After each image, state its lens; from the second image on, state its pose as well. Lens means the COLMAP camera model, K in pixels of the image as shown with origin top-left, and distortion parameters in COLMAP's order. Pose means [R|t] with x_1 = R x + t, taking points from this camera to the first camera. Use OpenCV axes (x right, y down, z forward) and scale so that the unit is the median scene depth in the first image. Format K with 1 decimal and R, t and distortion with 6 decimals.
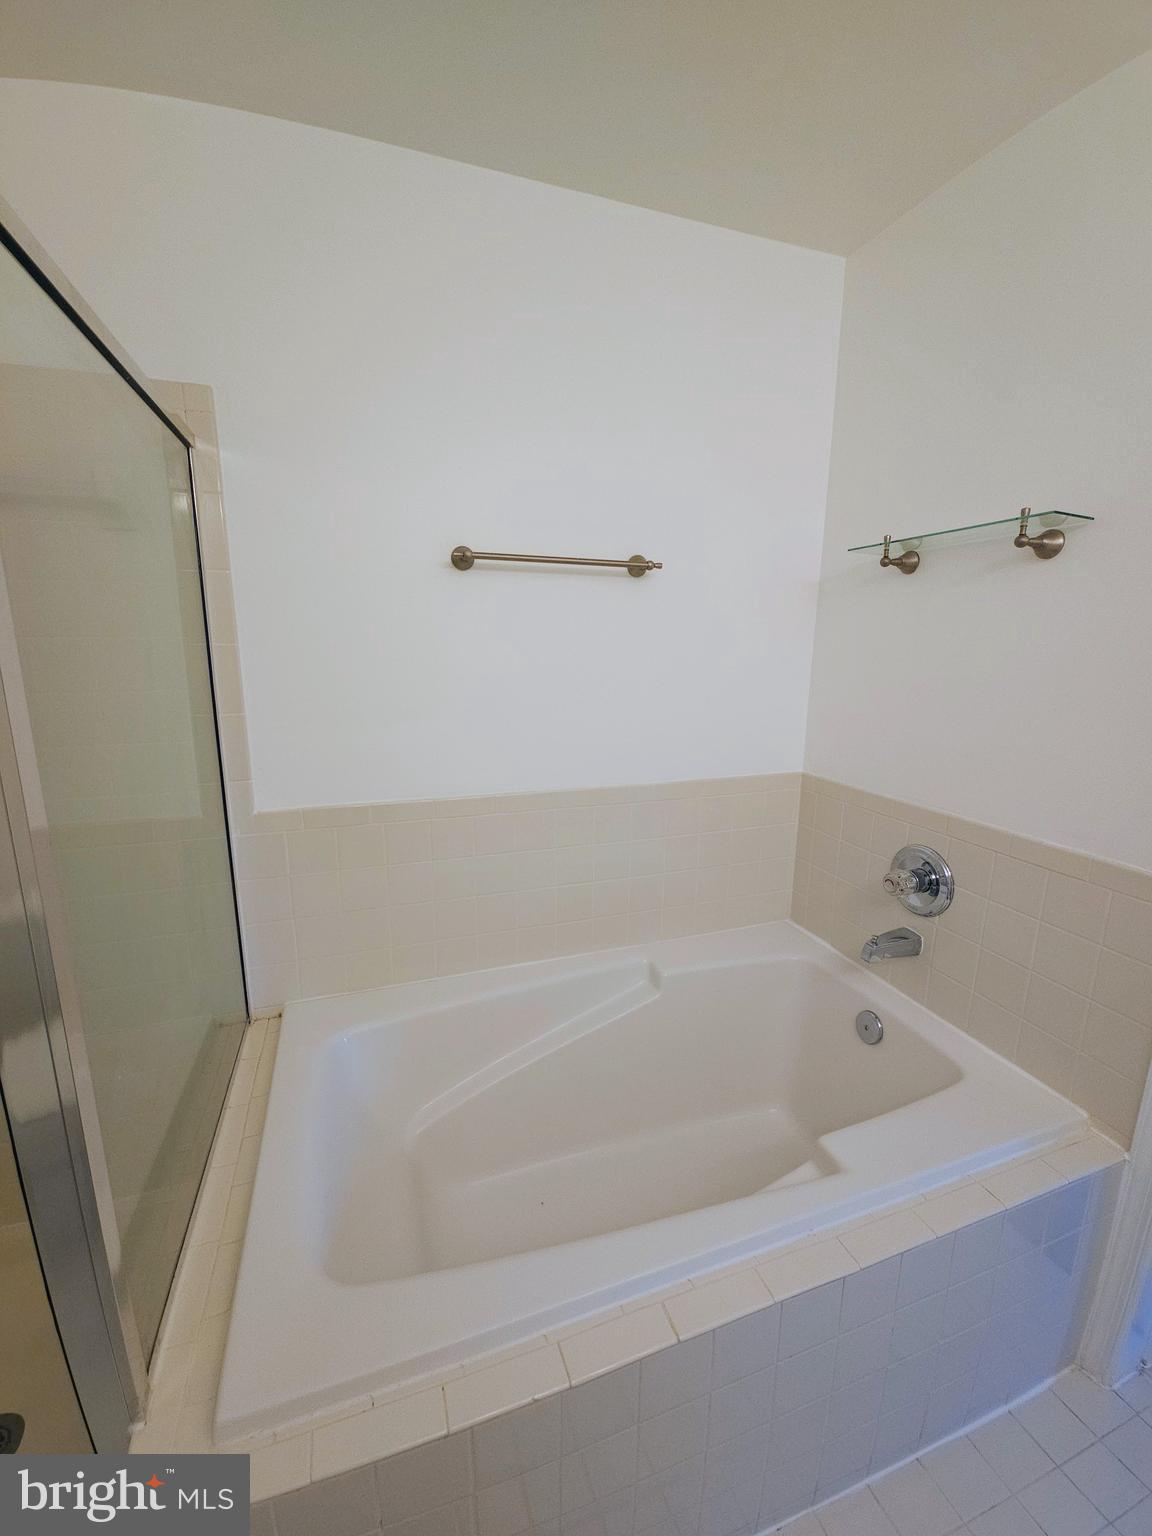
lens RADIAL K [[624.3, 0, 578.0], [0, 624.3, 768.8], [0, 0, 1]] dist [-0.001568, 0.000201]
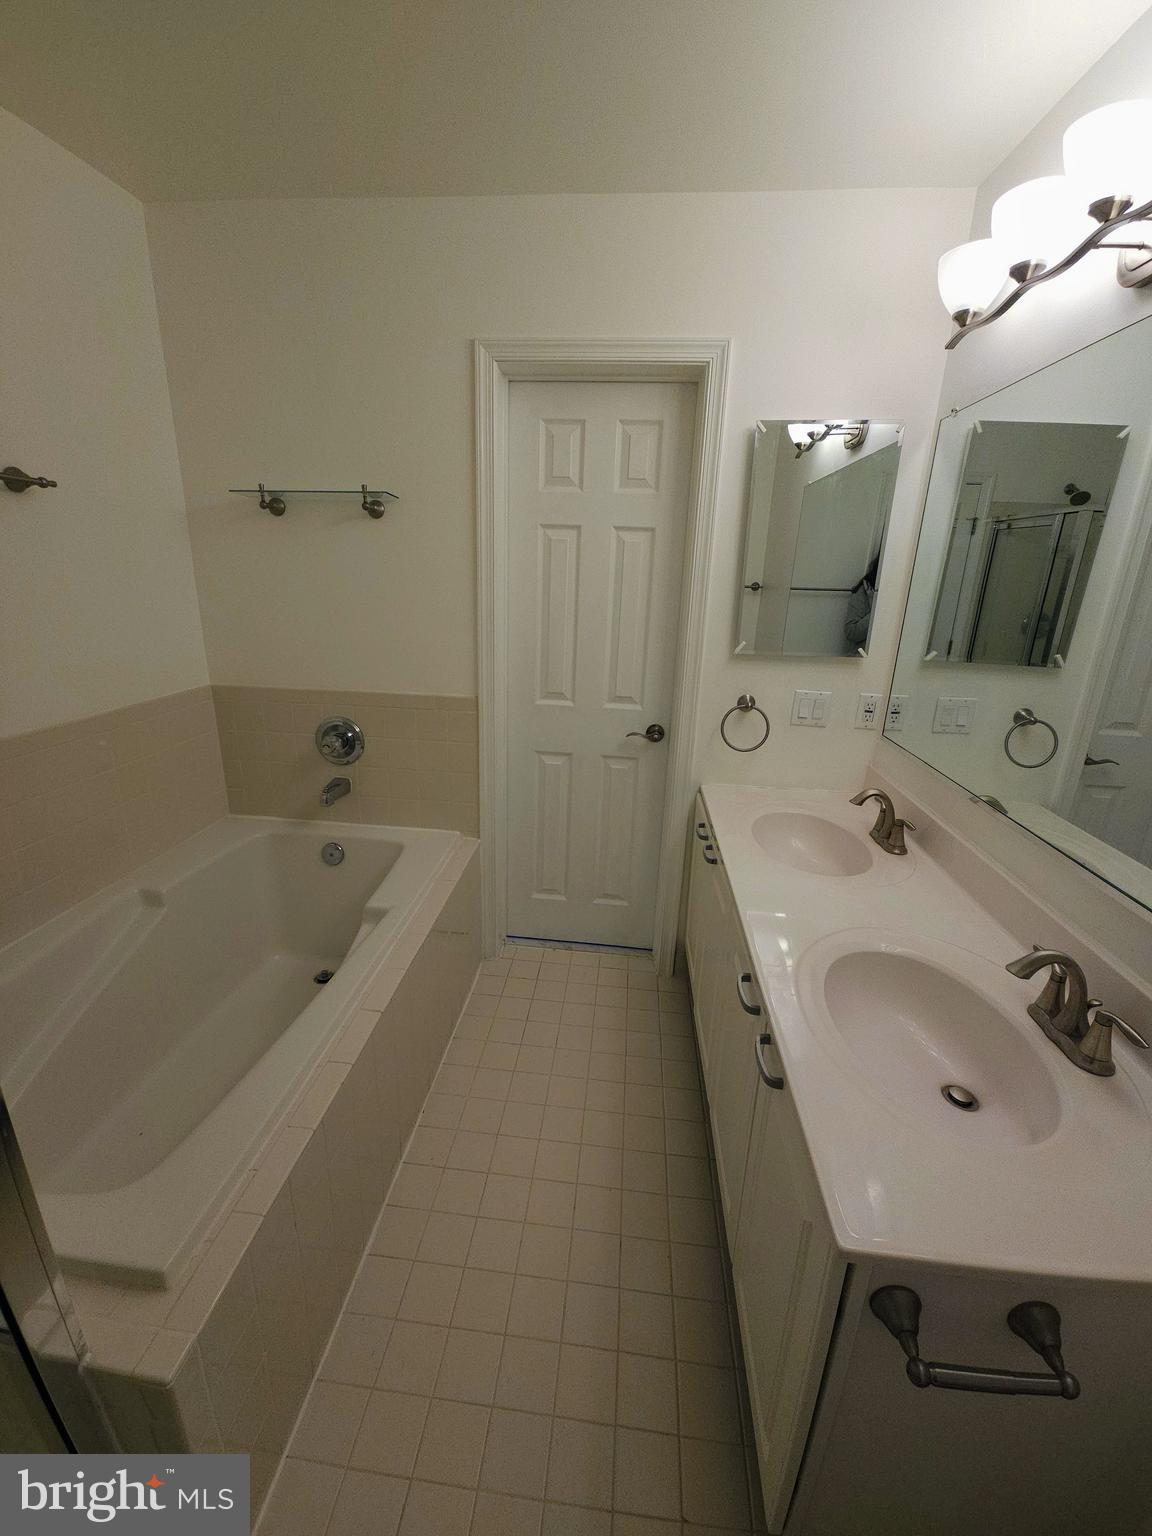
lens RADIAL K [[624.3, 0, 582.2], [0, 624.3, 772.1], [0, 0, 1]] dist [-0.001568, 0.000201]
pose [[0.409534, -0.273809, 0.870236, -0.486985], [0.158585, 0.960741, 0.227655, 0.008526], [-0.898406, 0.044774, 0.436878, -0.123744]]
